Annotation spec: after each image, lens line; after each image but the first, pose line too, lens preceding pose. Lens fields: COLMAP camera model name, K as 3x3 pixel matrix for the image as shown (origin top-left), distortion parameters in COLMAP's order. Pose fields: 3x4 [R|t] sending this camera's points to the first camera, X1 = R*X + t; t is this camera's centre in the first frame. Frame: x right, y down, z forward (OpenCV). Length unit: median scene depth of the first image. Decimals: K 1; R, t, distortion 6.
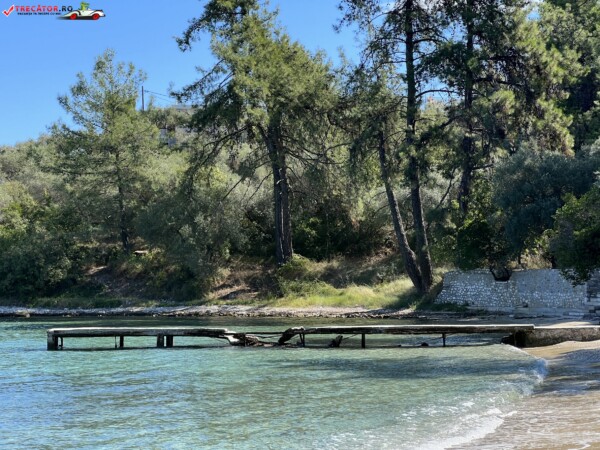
lens RADIAL K [[1340.3, 0, 300.0], [0, 1340.3, 225.0], [0, 0, 1]] dist [0.017230, 3.168007]
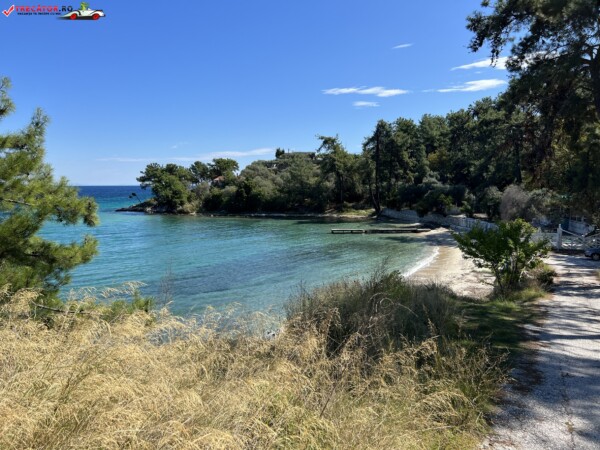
lens RADIAL K [[449.4, 0, 296.3], [0, 449.4, 230.6], [0, 0, 1]] dist [0.117574, -0.245178]
pose [[0.999942, -0.000760, 0.010707, -0.183736], [-0.000808, 0.989341, 0.145615, -0.100950], [-0.010703, -0.145615, 0.989283, -0.457297]]
